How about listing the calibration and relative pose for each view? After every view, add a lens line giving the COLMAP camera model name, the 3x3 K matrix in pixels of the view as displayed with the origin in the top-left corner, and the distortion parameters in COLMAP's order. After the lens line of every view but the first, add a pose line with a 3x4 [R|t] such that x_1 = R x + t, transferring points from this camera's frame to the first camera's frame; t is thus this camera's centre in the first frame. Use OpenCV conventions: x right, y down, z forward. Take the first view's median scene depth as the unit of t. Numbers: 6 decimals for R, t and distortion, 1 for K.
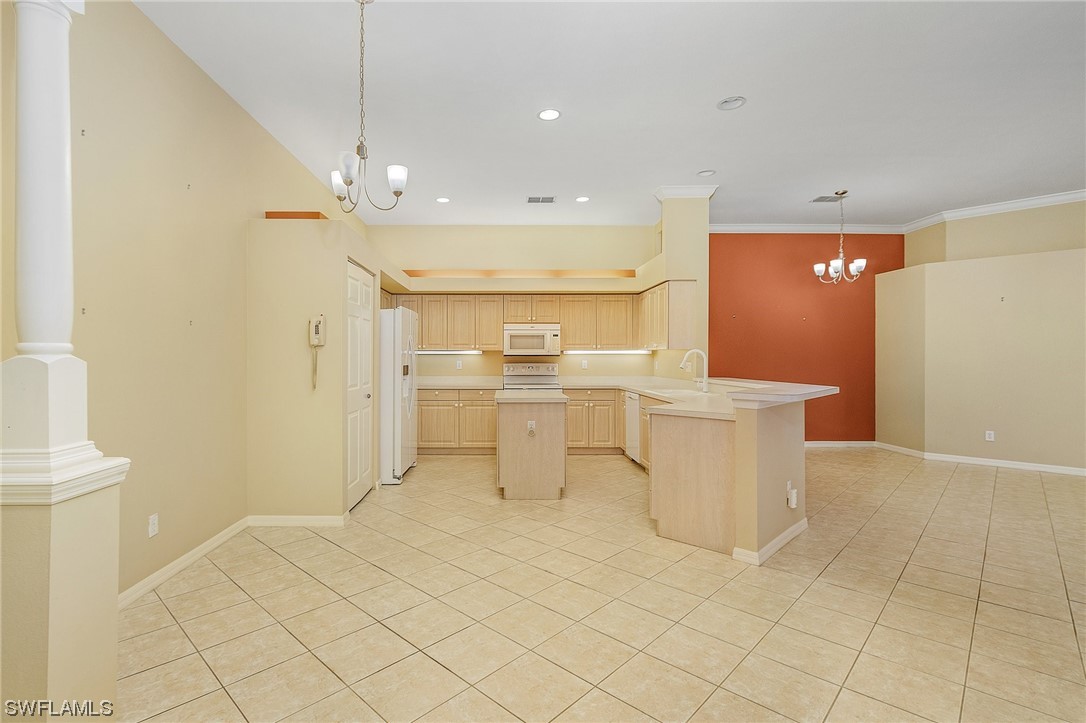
lens RADIAL K [[531.7, 0, 542.9], [0, 531.7, 357.3], [0, 0, 1]] dist [-0.002297, 0.000516]
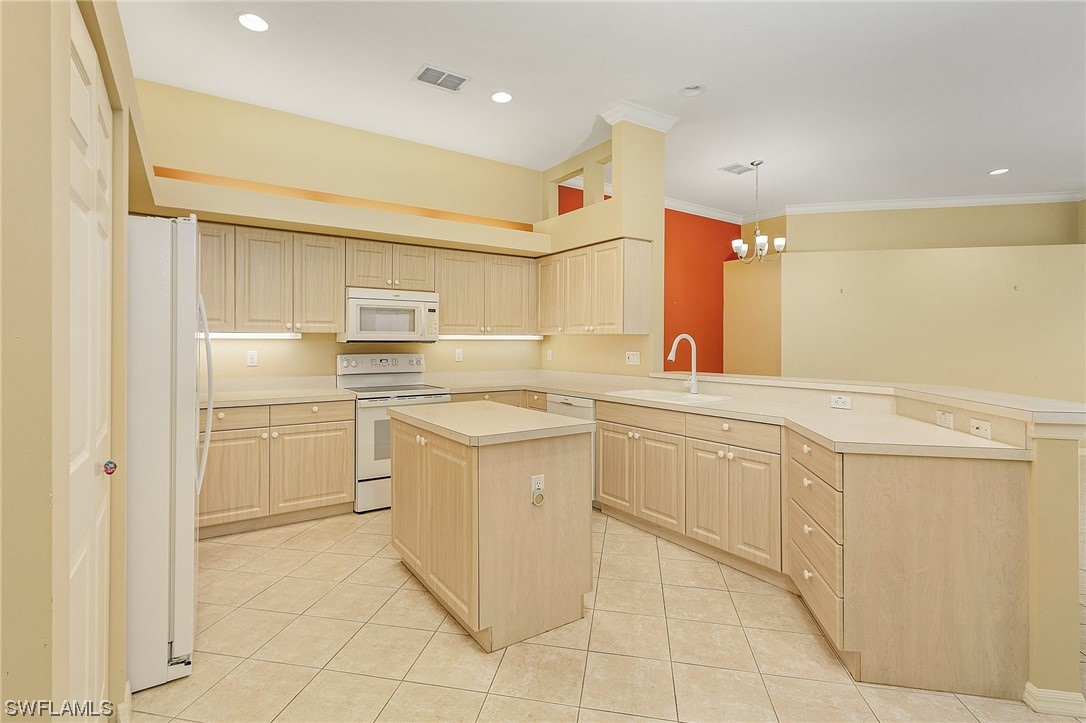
lens RADIAL K [[531.7, 0, 583.6], [0, 531.7, 345.0], [0, 0, 1]] dist [-0.002297, 0.000516]
pose [[0.853429, -0.000758, 0.521208, -0.155368], [-0.000971, 0.999995, 0.003043, -0.001543], [-0.521207, -0.003103, 0.853424, 0.358622]]
